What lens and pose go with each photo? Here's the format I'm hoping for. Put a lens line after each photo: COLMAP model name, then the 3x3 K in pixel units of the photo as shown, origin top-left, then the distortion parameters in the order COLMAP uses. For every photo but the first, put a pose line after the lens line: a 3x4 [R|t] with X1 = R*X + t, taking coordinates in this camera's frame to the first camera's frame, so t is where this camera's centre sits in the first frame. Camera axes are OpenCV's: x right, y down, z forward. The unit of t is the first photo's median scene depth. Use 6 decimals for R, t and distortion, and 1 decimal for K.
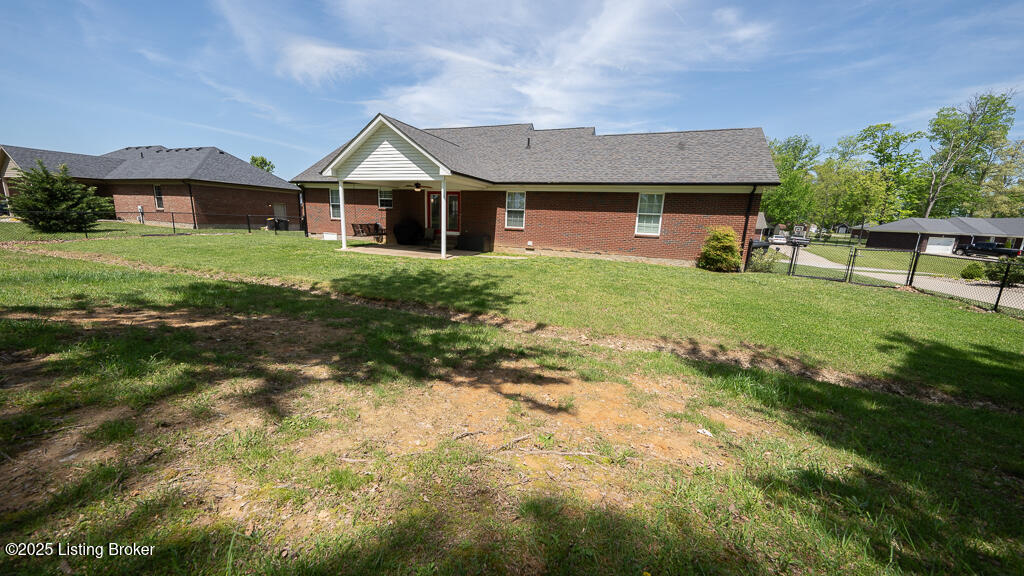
lens RADIAL K [[380.9, 0, 512.0], [0, 380.9, 288.0], [0, 0, 1]] dist [0.000317, -0.000048]
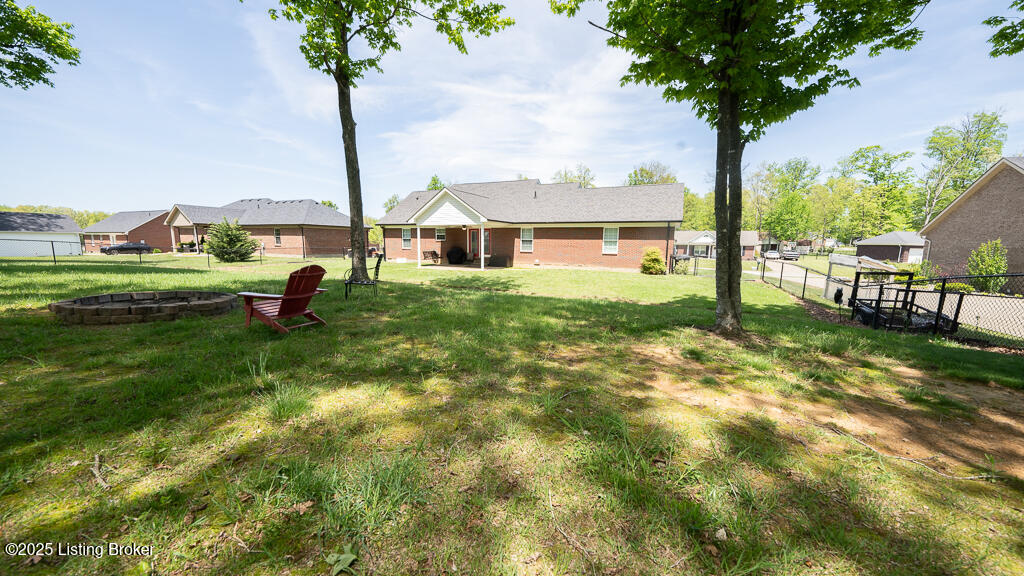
lens RADIAL K [[380.9, 0, 512.0], [0, 380.9, 288.0], [0, 0, 1]] dist [0.000317, -0.000048]
pose [[0.998357, -0.022301, -0.052777, 0.023720], [0.019103, 0.997995, -0.060336, 0.073779], [0.054017, 0.059229, 0.996782, -0.474606]]
